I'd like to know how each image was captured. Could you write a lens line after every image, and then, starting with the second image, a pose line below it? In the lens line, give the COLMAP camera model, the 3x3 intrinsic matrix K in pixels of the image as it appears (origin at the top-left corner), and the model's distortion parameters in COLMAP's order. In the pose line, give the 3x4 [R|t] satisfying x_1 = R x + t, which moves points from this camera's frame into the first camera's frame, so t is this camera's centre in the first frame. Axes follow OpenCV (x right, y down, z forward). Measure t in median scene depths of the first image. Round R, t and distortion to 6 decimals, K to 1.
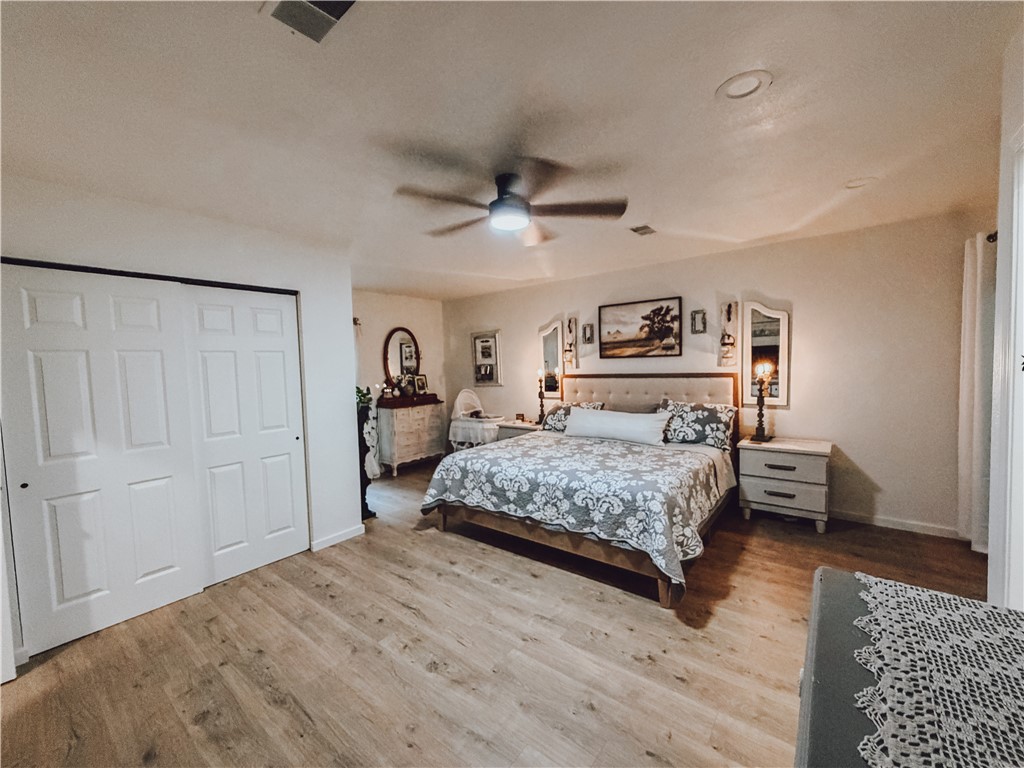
lens RADIAL K [[422.9, 0, 511.1], [0, 422.9, 385.5], [0, 0, 1]] dist [0.001097, 0.000342]
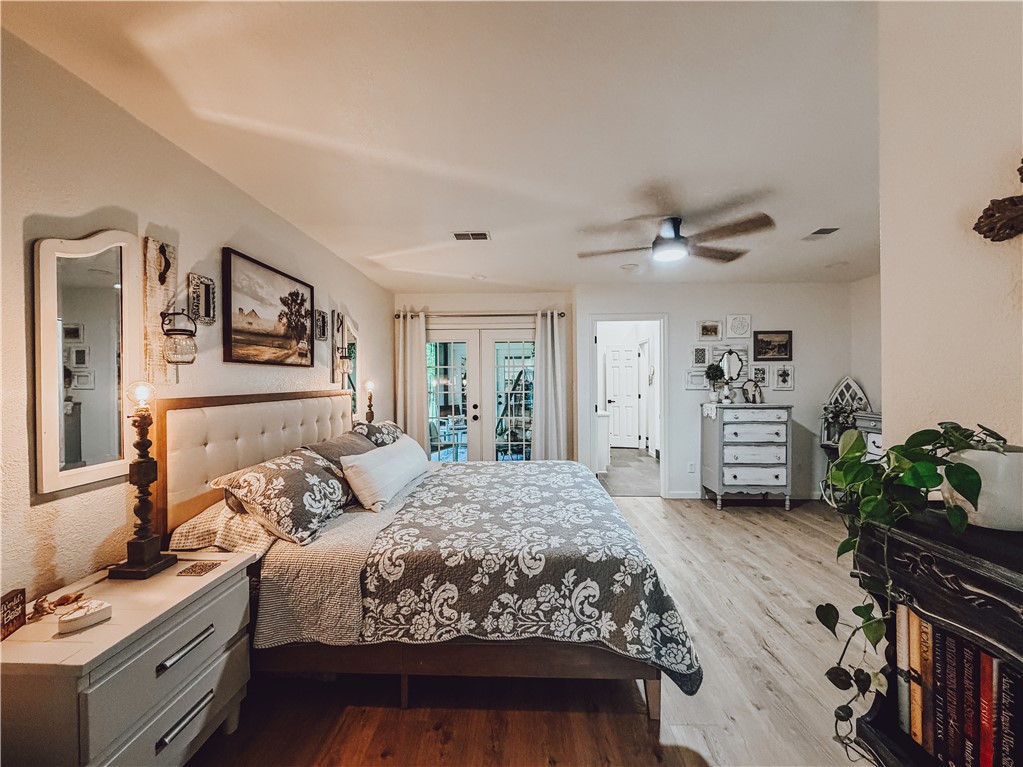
lens RADIAL K [[422.5, 0, 510.6], [0, 422.5, 385.0], [0, 0, 1]] dist [0.001097, 0.000342]
pose [[-0.609840, 0.027040, 0.792063, -0.359606], [0.067854, 0.997529, 0.018189, -0.028626], [-0.789614, 0.064837, -0.610168, 1.116789]]
